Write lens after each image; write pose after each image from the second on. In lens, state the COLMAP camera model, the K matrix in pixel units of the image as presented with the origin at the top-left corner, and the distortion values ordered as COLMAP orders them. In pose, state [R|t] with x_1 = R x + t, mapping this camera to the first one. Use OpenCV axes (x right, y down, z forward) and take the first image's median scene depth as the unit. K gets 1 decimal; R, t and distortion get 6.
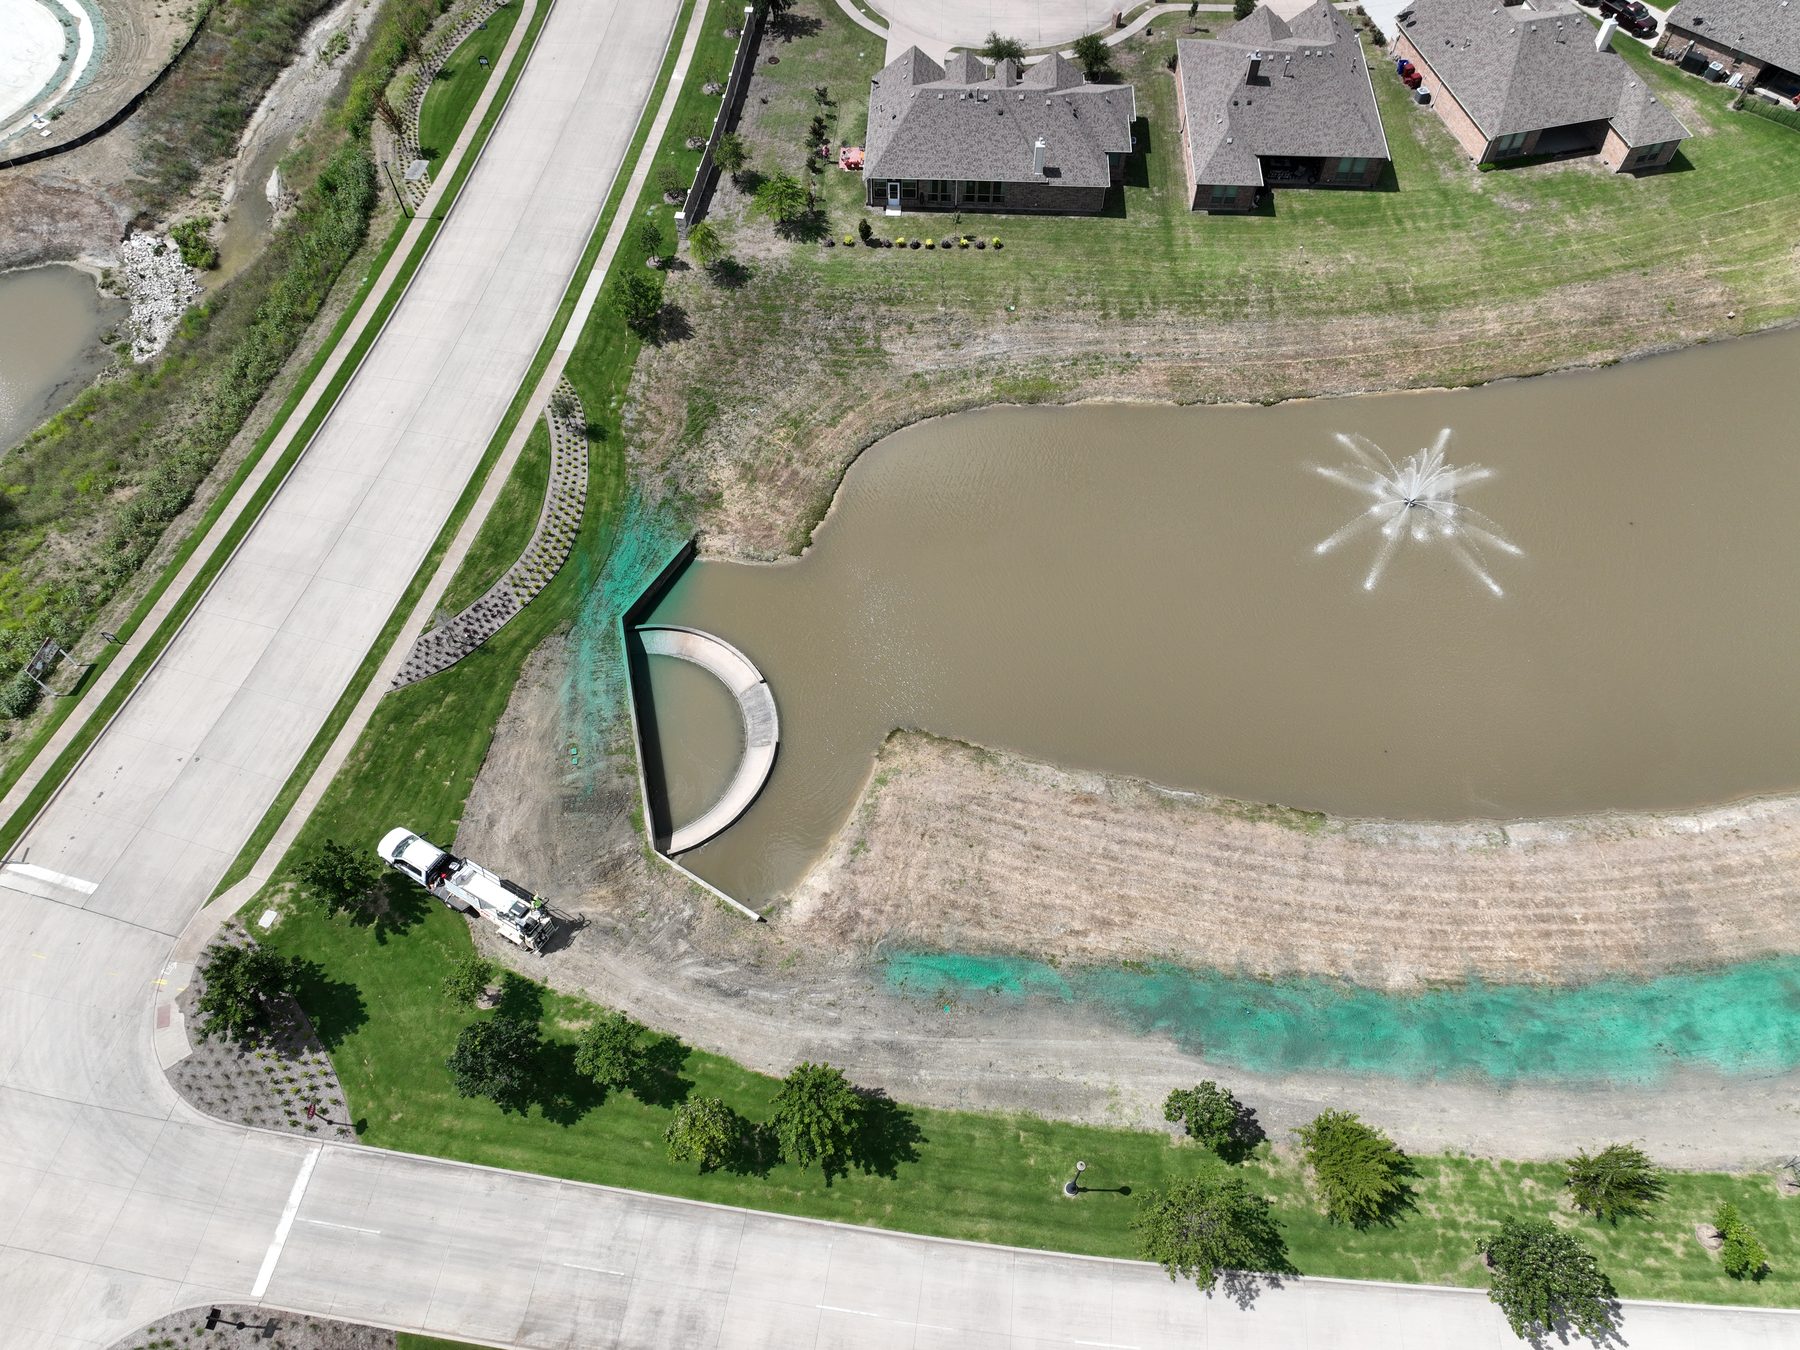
lens RADIAL K [[1275.5, 0, 900.0], [0, 1275.5, 675.0], [0, 0, 1]] dist [0.000652, 0.012830]
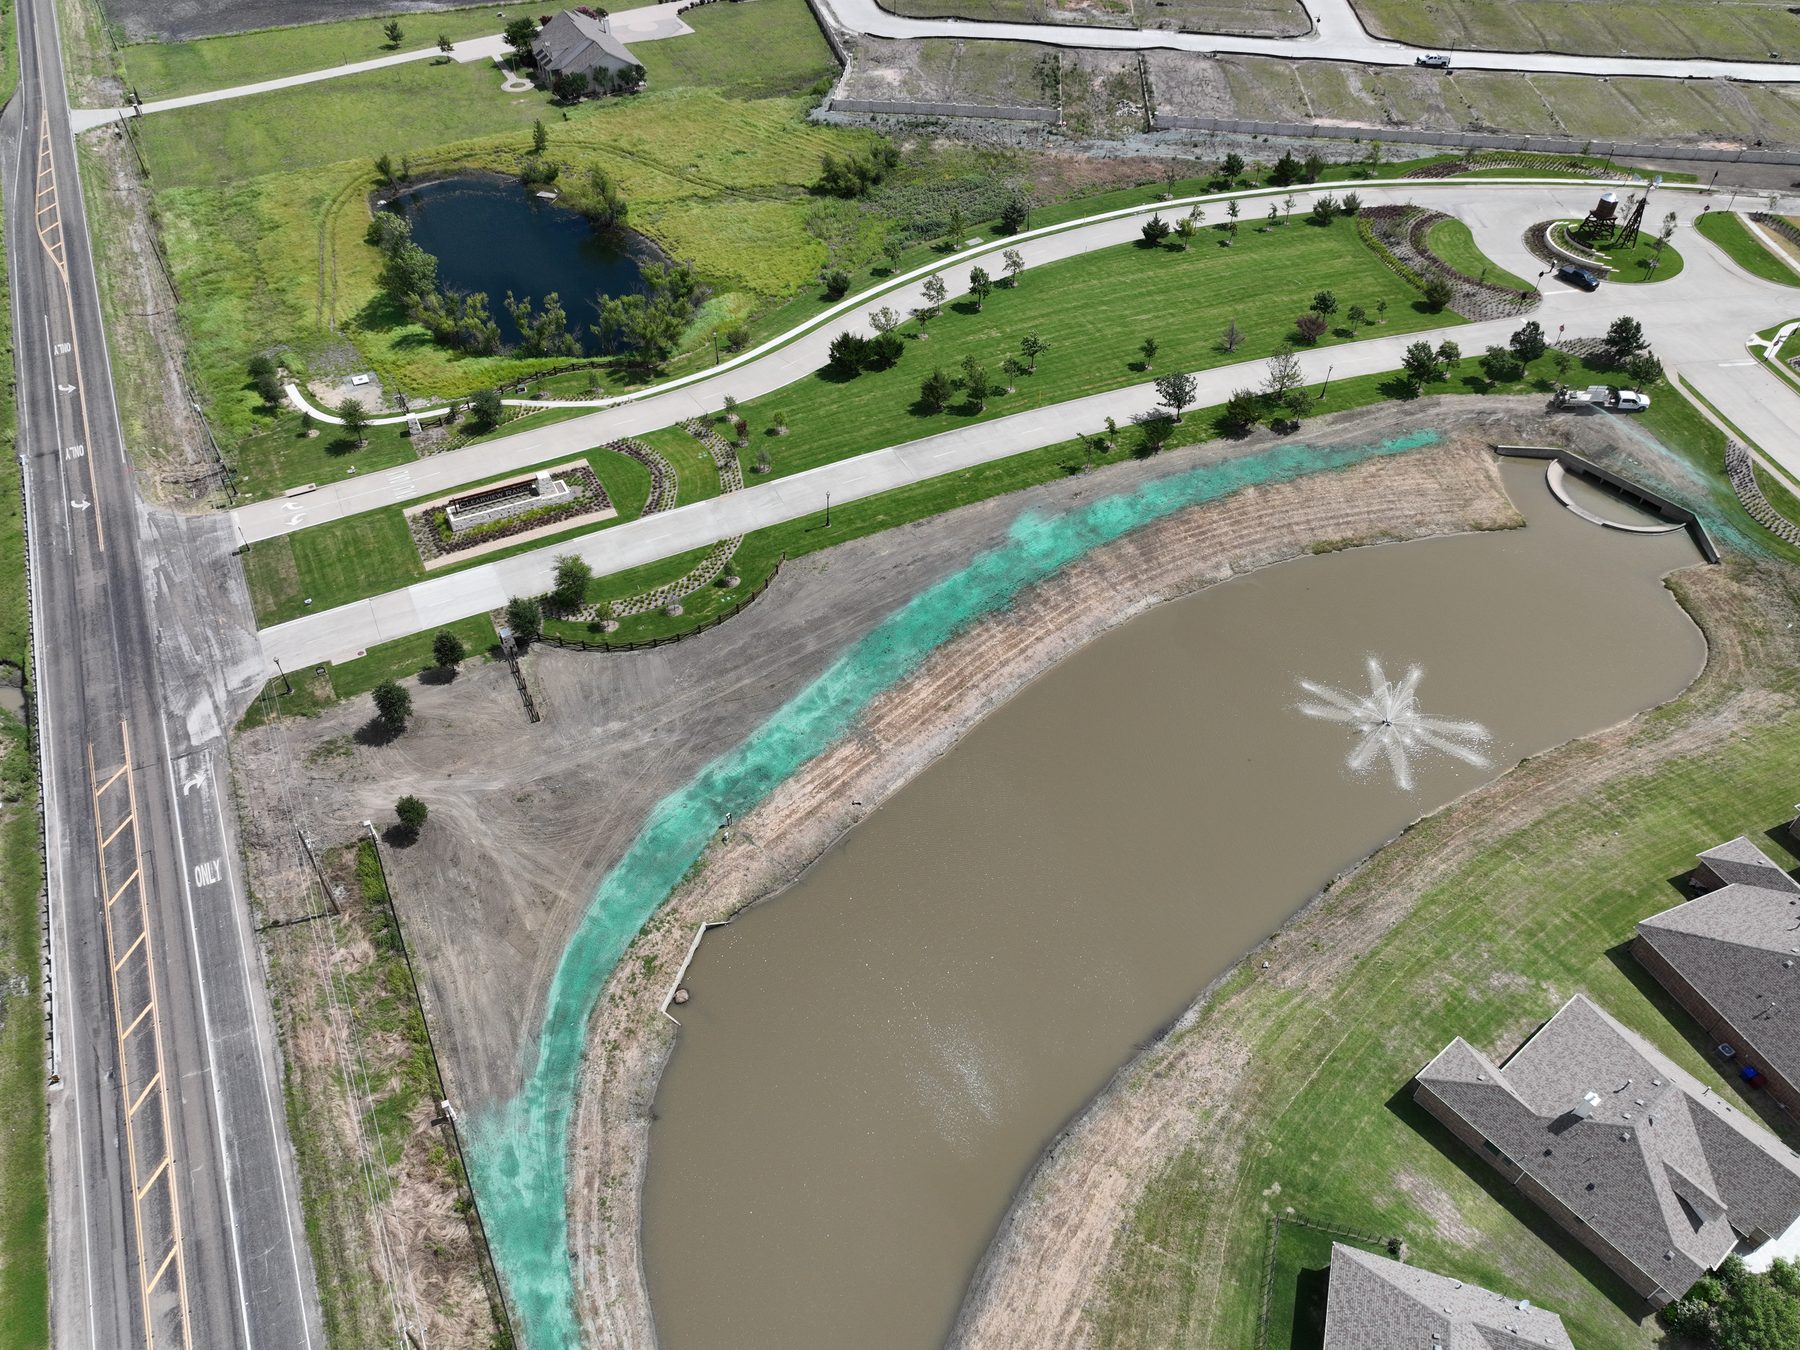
lens RADIAL K [[1275.5, 0, 900.0], [0, 1275.5, 675.0], [0, 0, 1]] dist [0.000652, 0.012830]
pose [[-0.906071, 0.289443, -0.308640, 1.316026], [-0.358862, -0.139216, 0.922950, -1.242575], [0.224174, 0.947017, 0.230010, 0.514039]]
